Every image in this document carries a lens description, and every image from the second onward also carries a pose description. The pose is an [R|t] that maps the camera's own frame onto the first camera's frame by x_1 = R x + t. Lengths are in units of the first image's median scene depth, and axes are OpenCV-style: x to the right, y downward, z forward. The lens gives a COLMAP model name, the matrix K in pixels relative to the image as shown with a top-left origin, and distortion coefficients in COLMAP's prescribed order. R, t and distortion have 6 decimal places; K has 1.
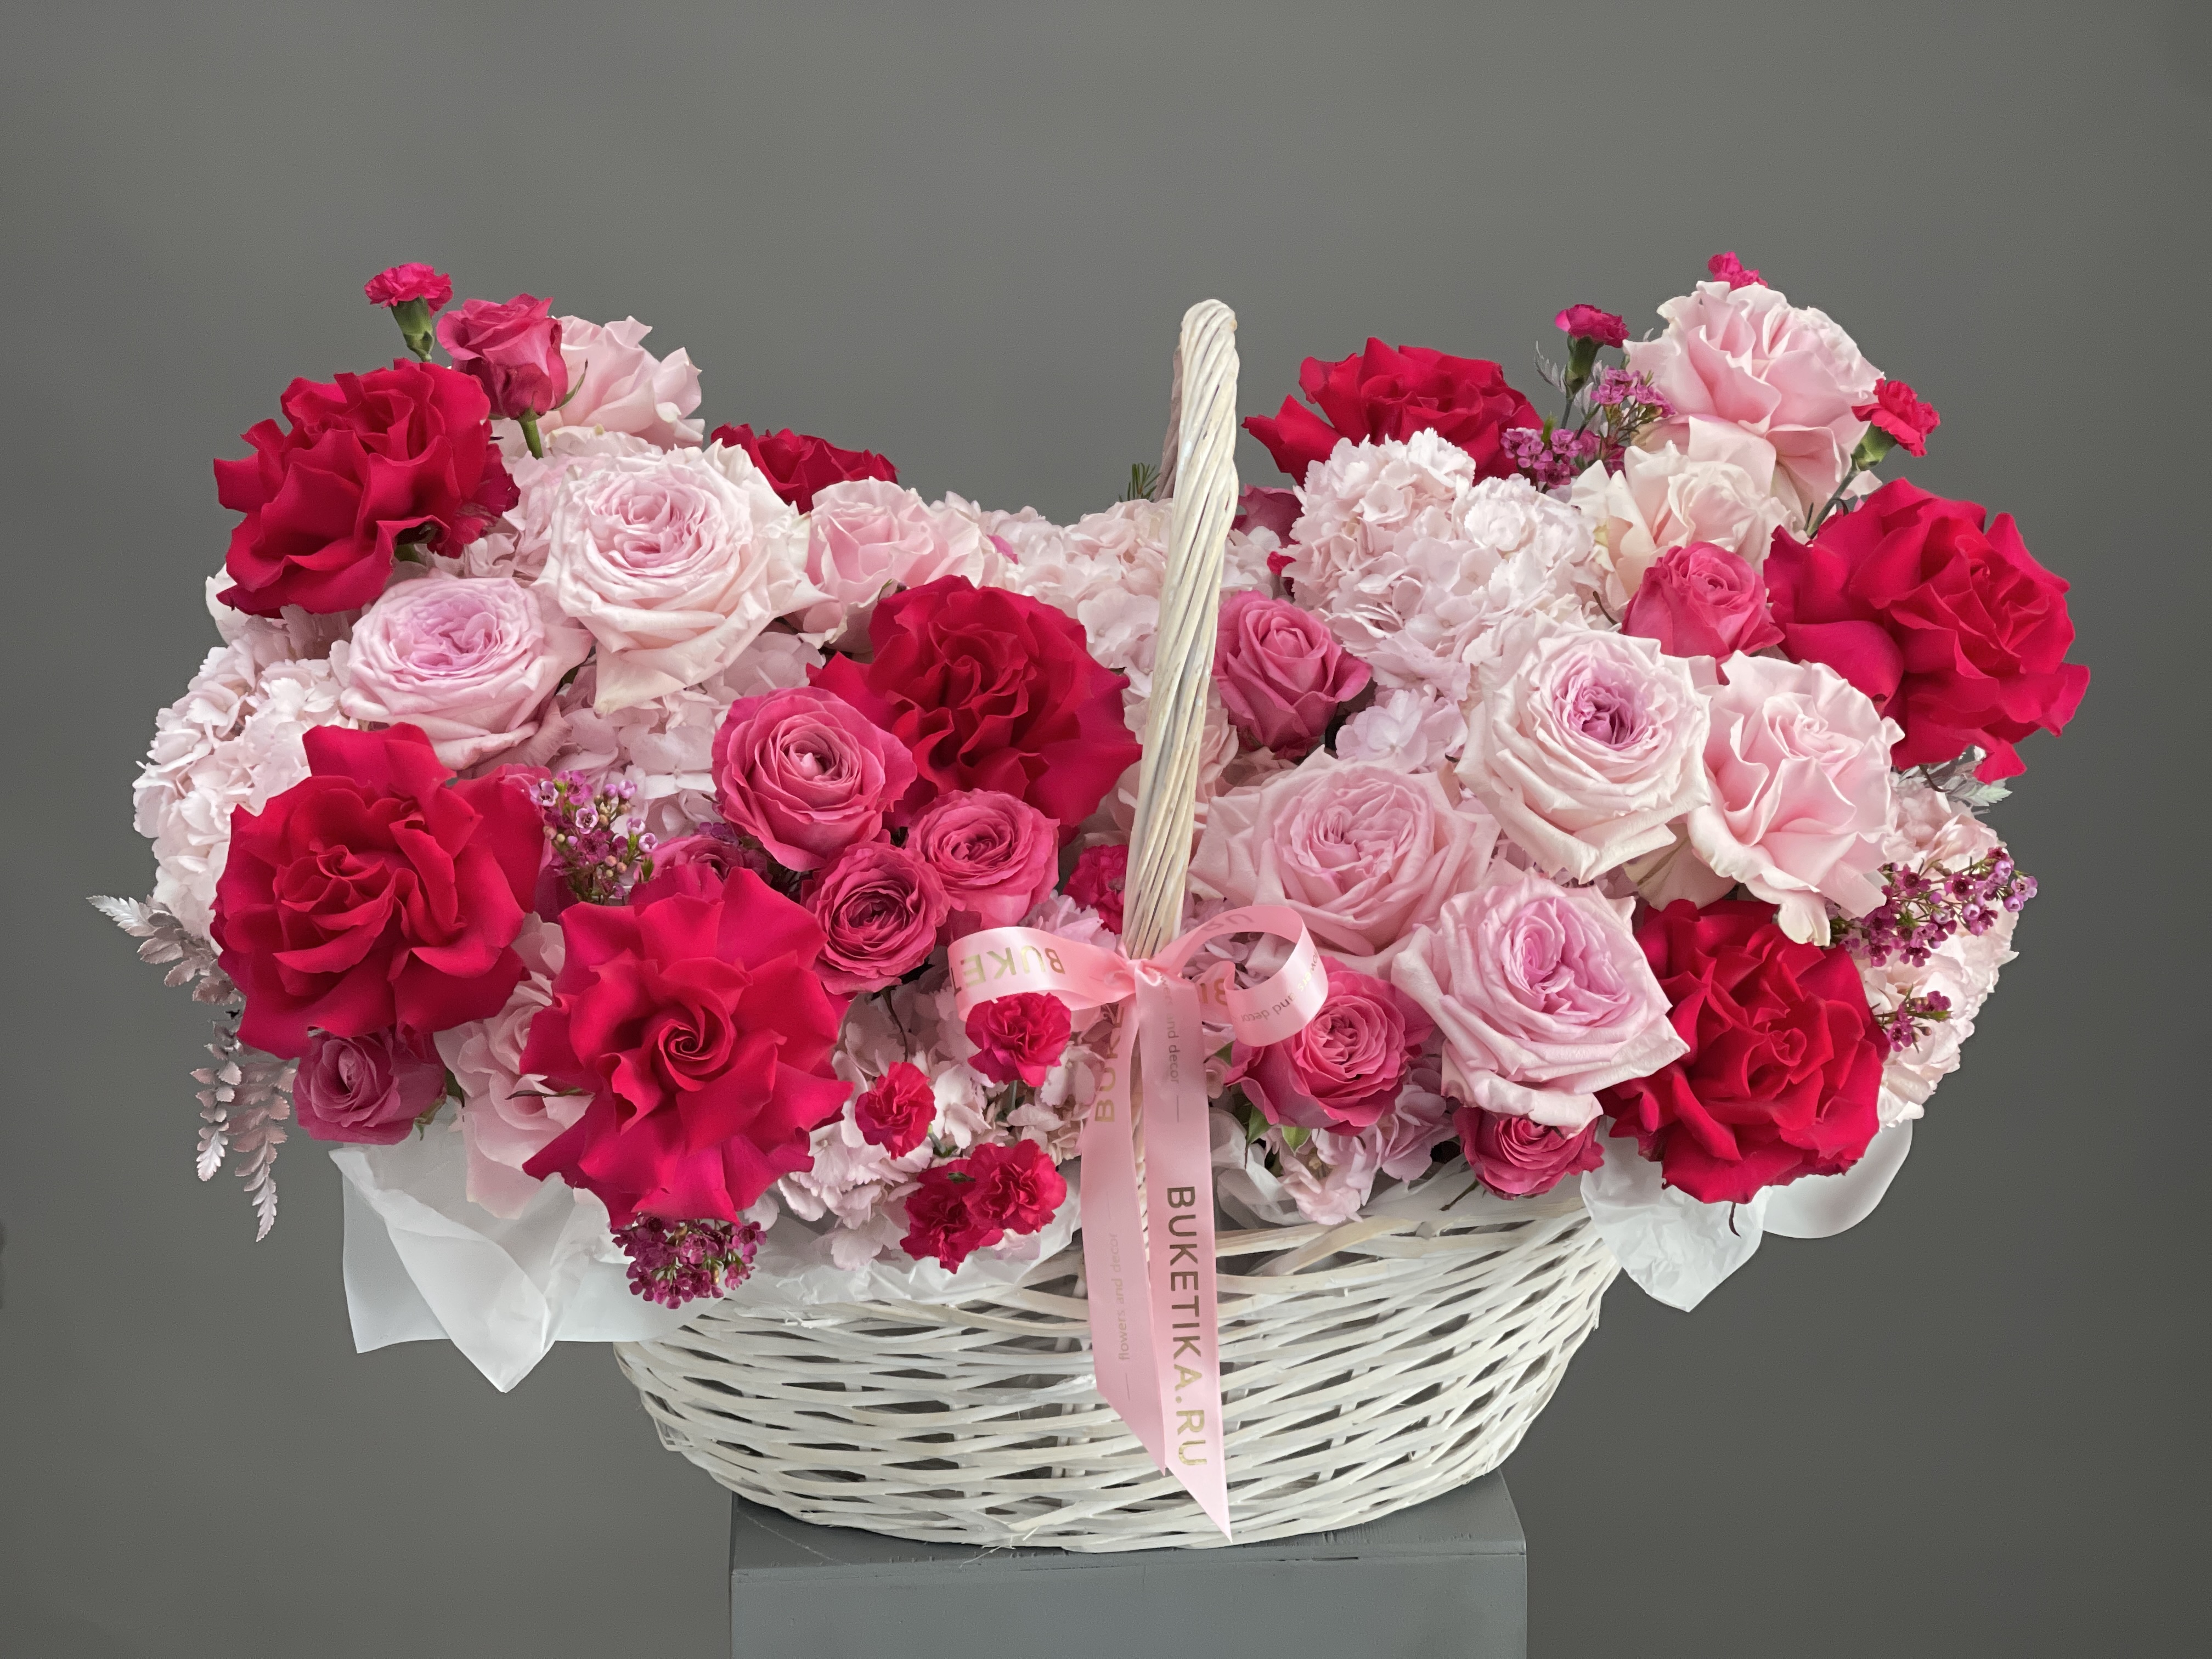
lens RADIAL K [[4172.3, 0, 1106.0], [0, 4172.3, 829.5], [0, 0, 1]] dist [0.068854, 1.432668]
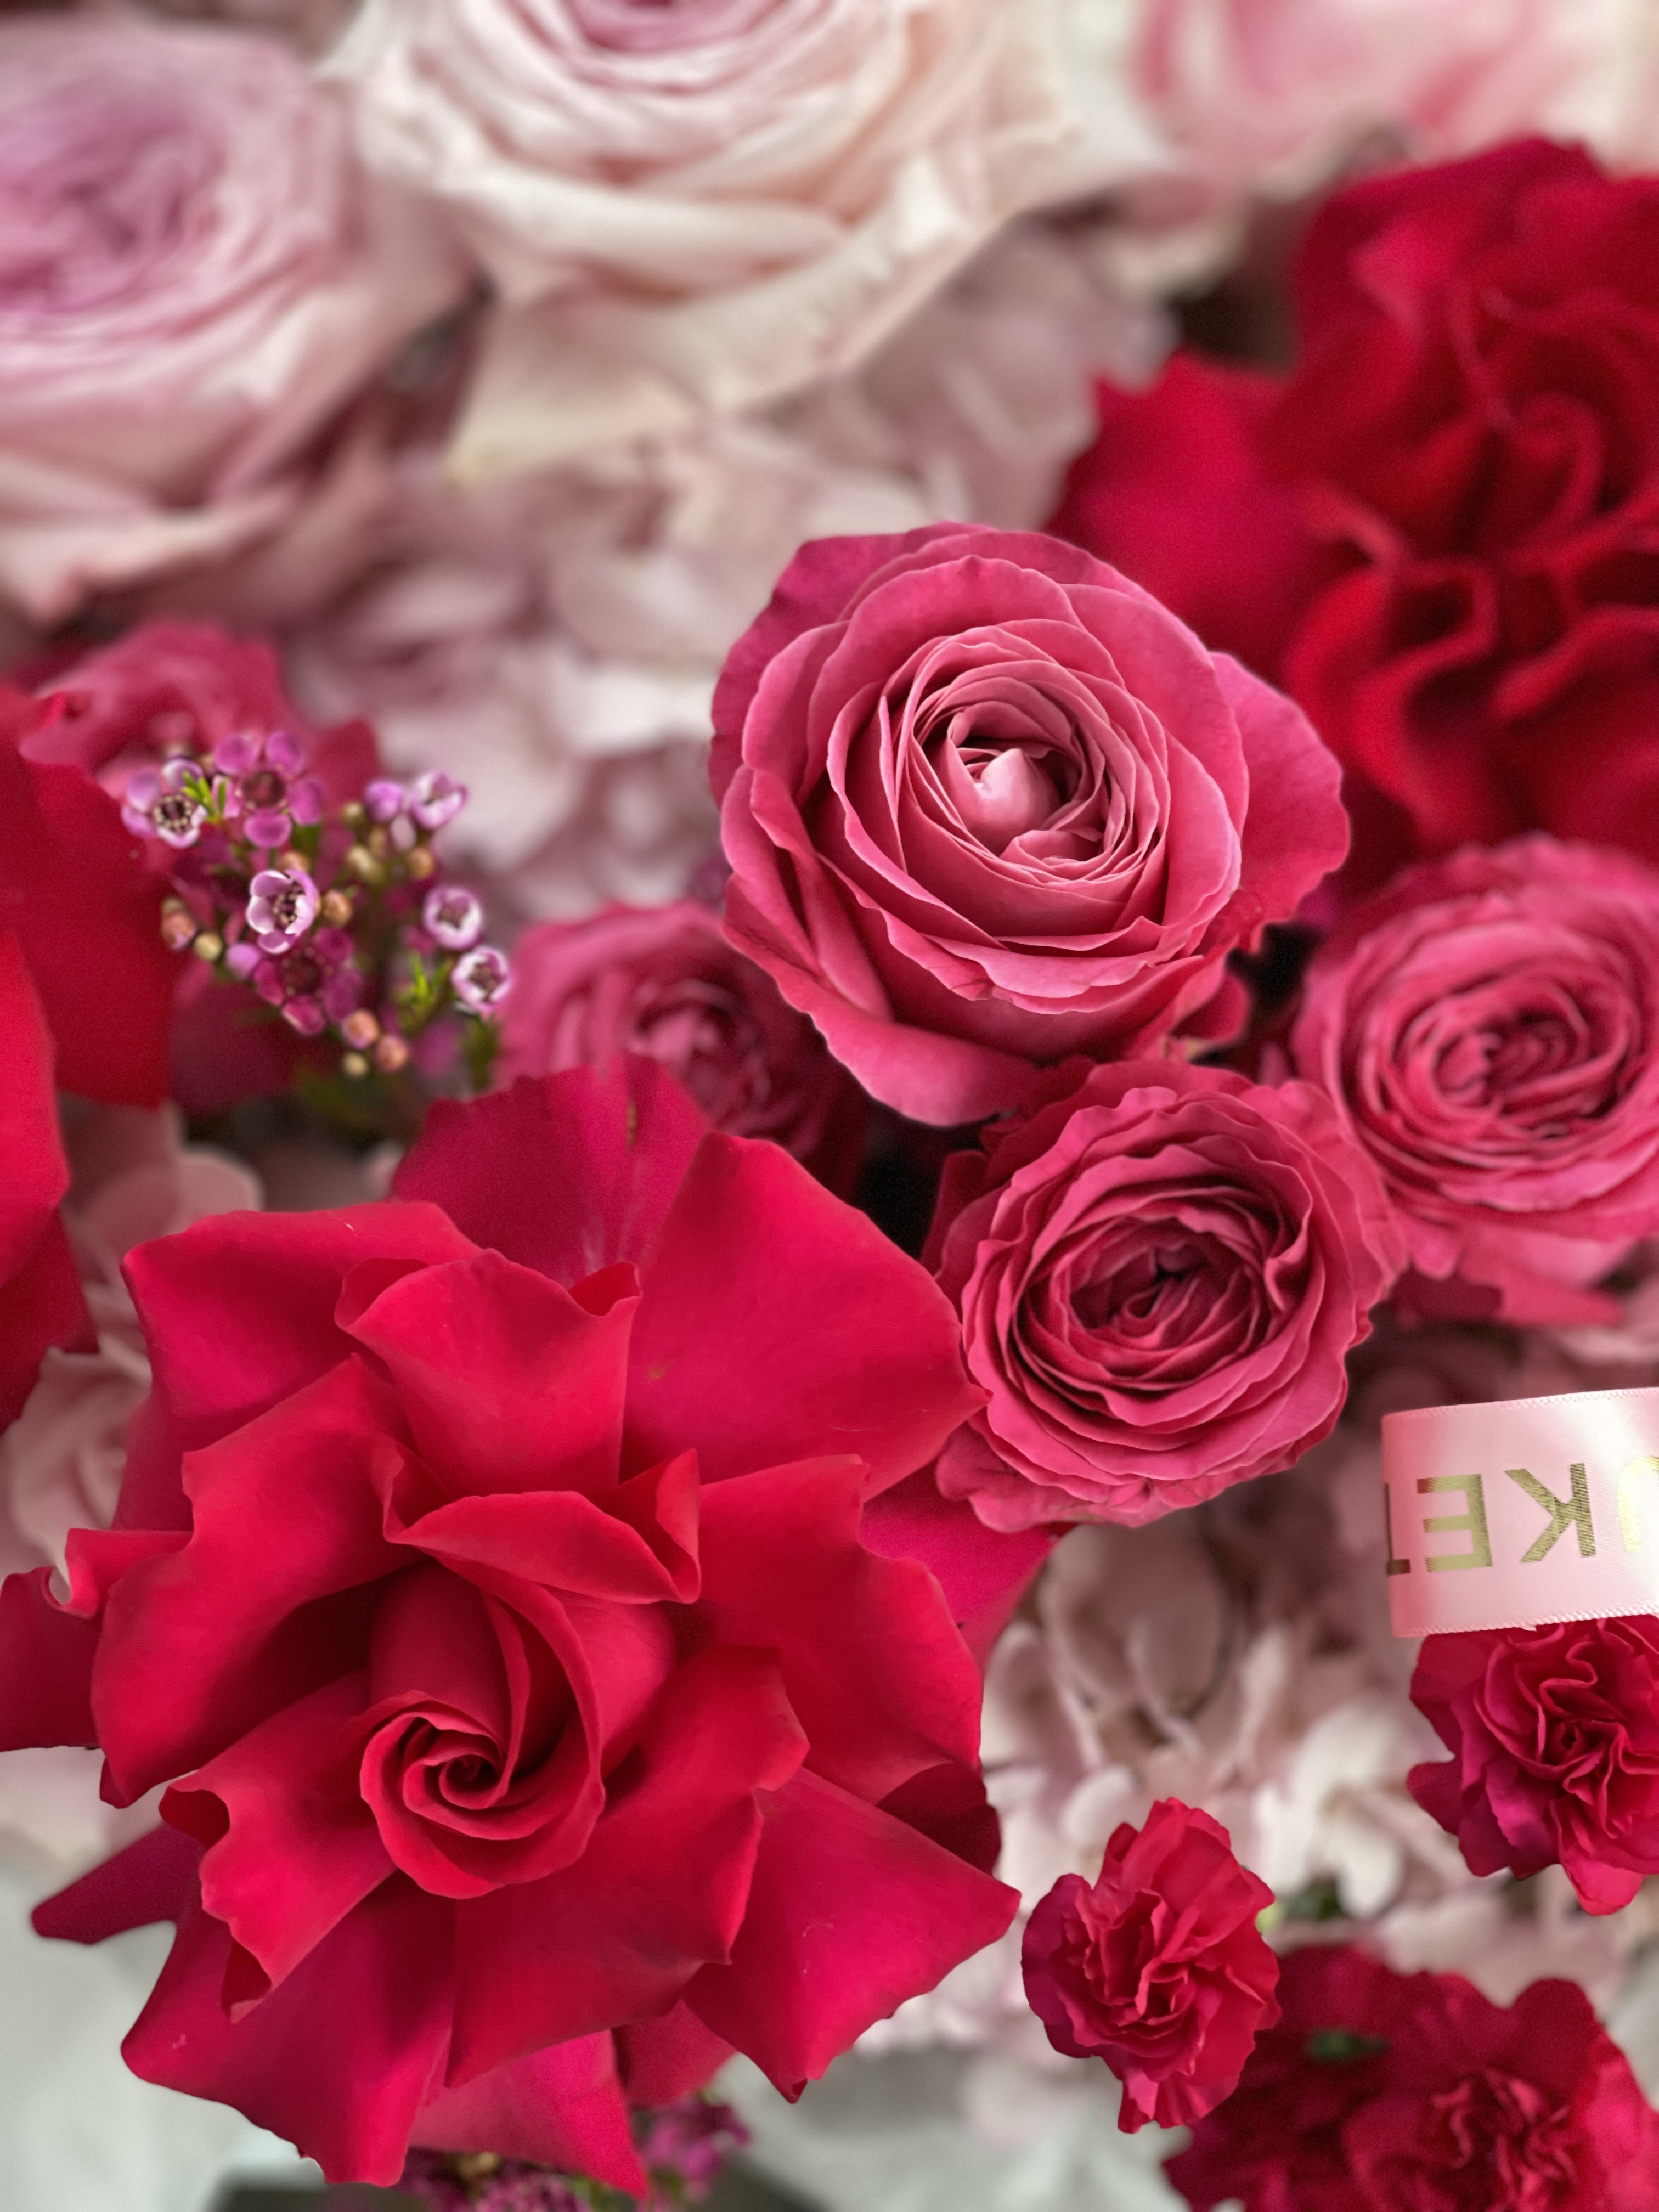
lens RADIAL K [[4146.9, 0, 829.5], [0, 4146.9, 1106.0], [0, 0, 1]] dist [0.117375, 0.299884]
pose [[0.978246, 0.125678, -0.165047, -0.028635], [-0.084111, 0.967559, 0.238234, -0.062576], [0.189633, -0.219169, 0.957081, 0.667747]]
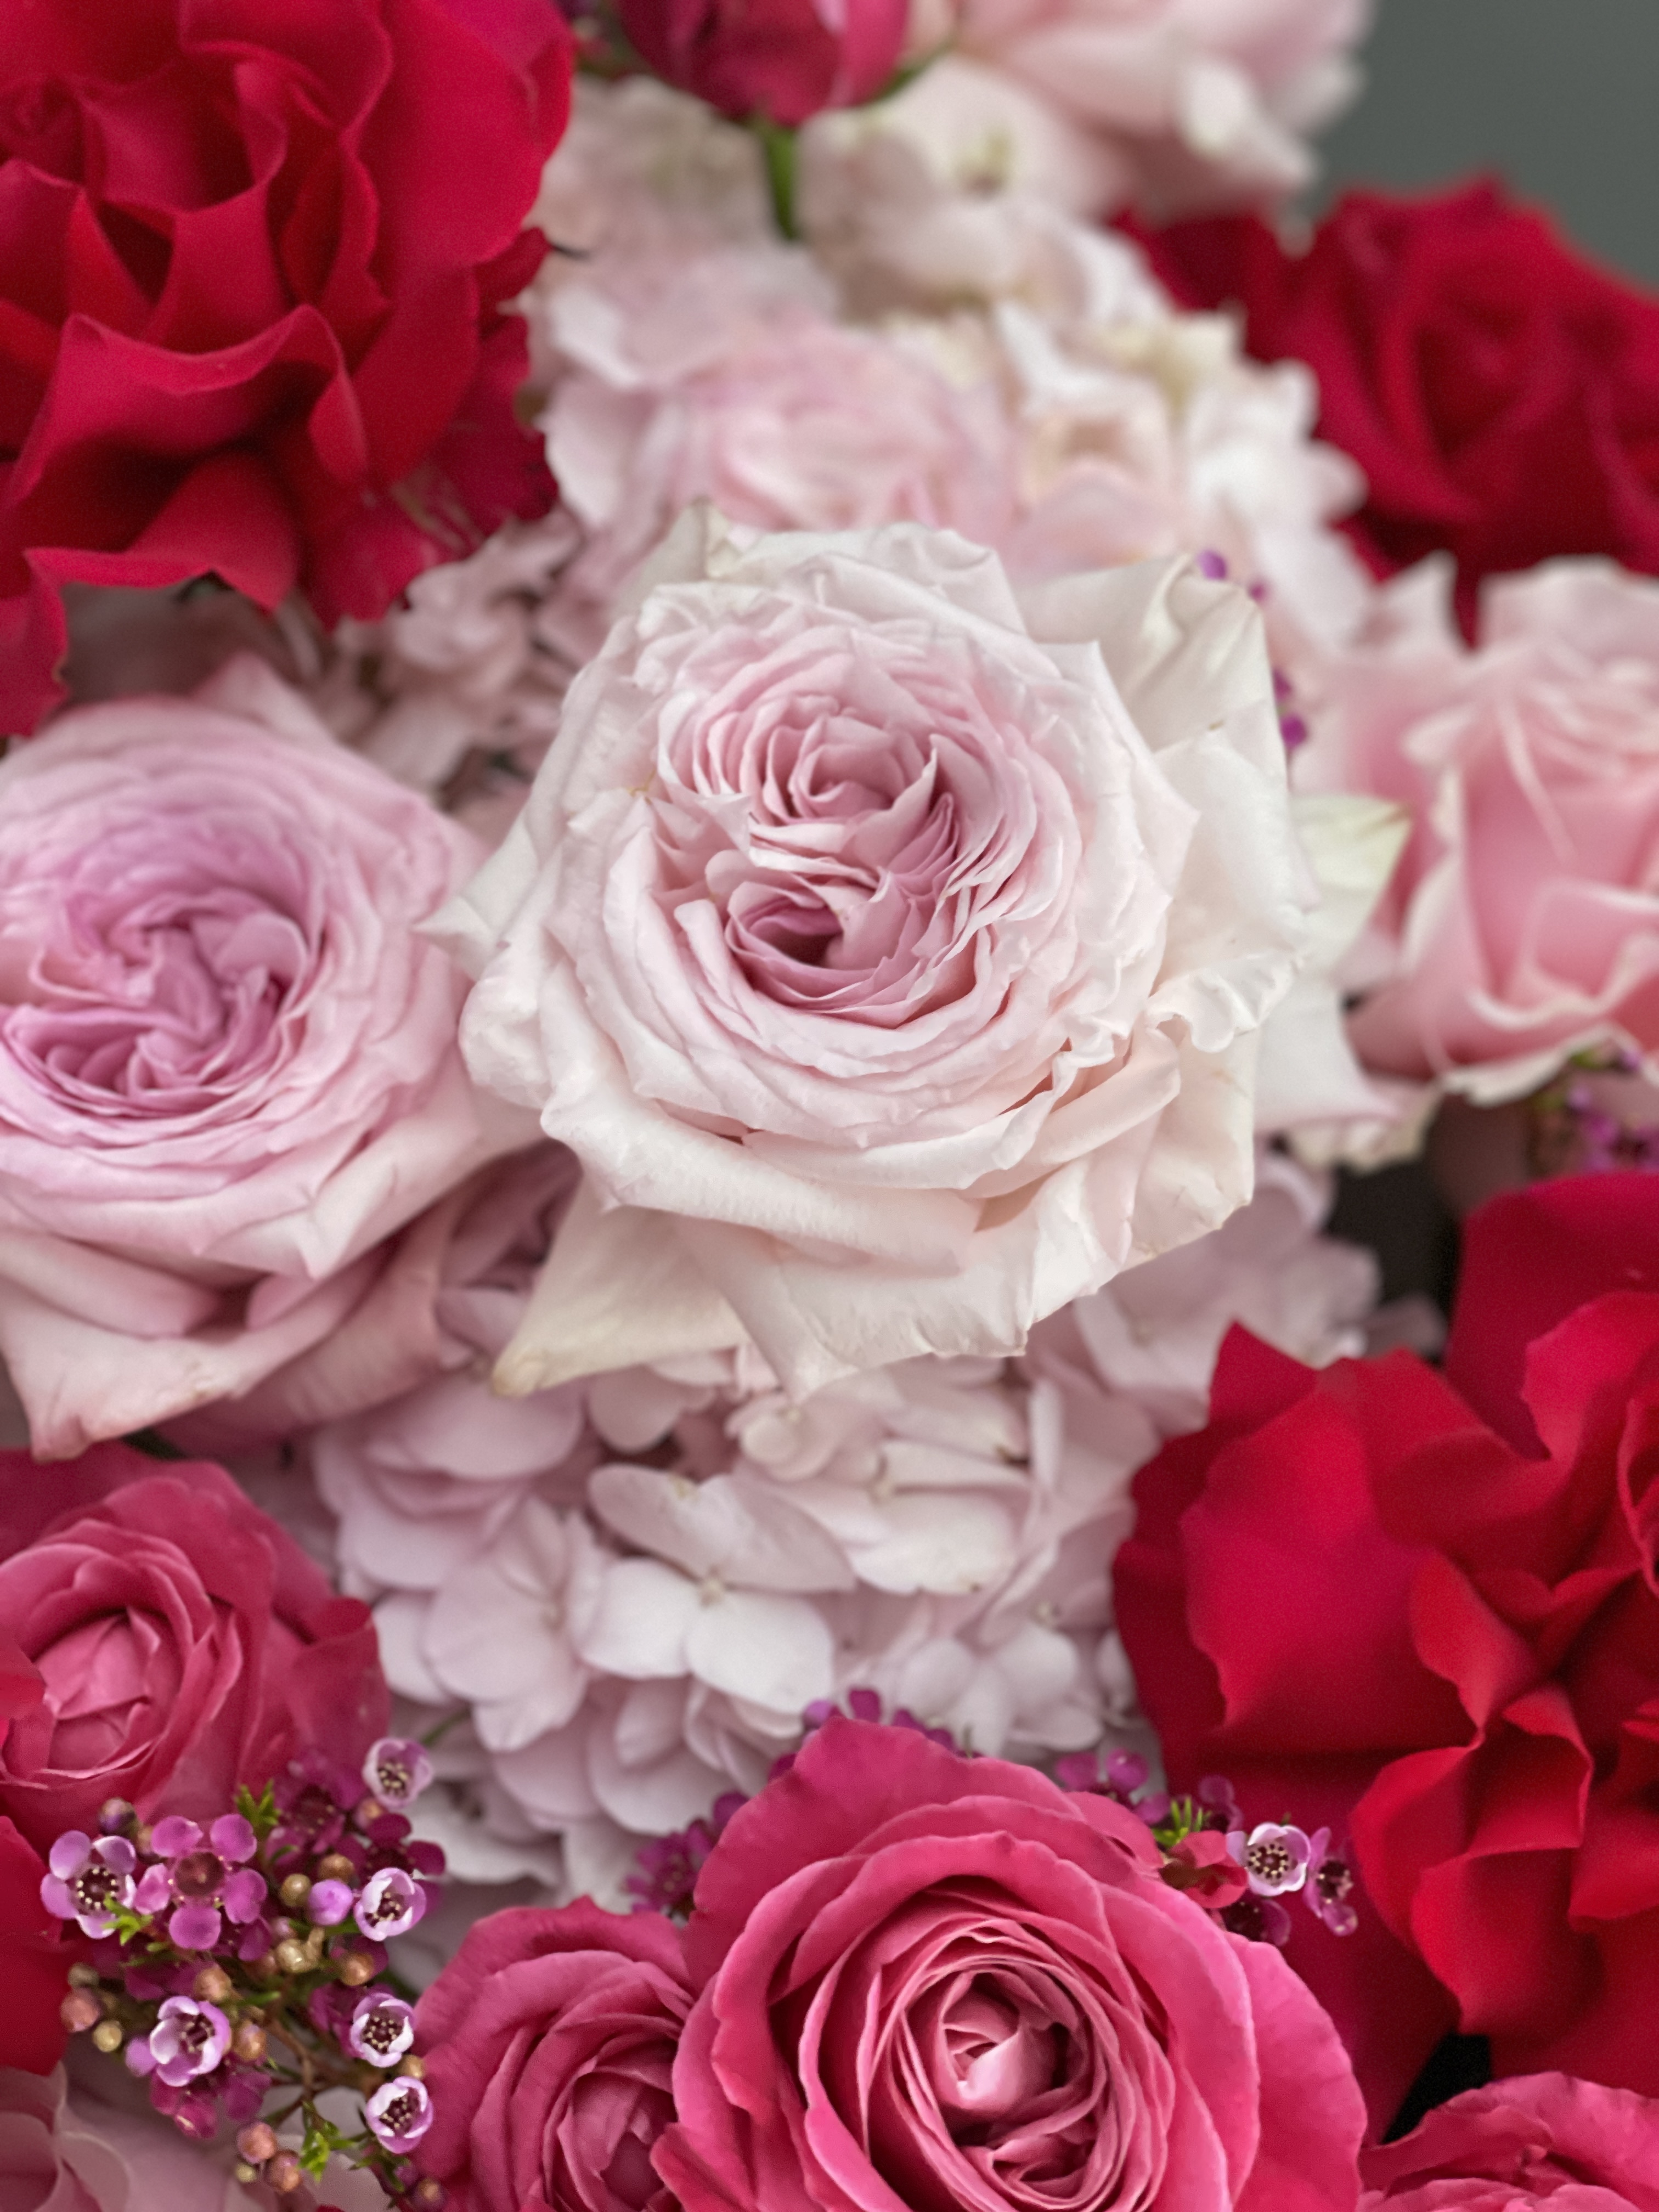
lens RADIAL K [[4146.9, 0, 829.5], [0, 4146.9, 1106.0], [0, 0, 1]] dist [0.117375, 0.299884]
pose [[0.926352, 0.337764, -0.166696, -0.054187], [-0.257811, 0.891232, 0.373147, -0.169055], [0.274601, -0.302690, 0.912674, 0.728668]]
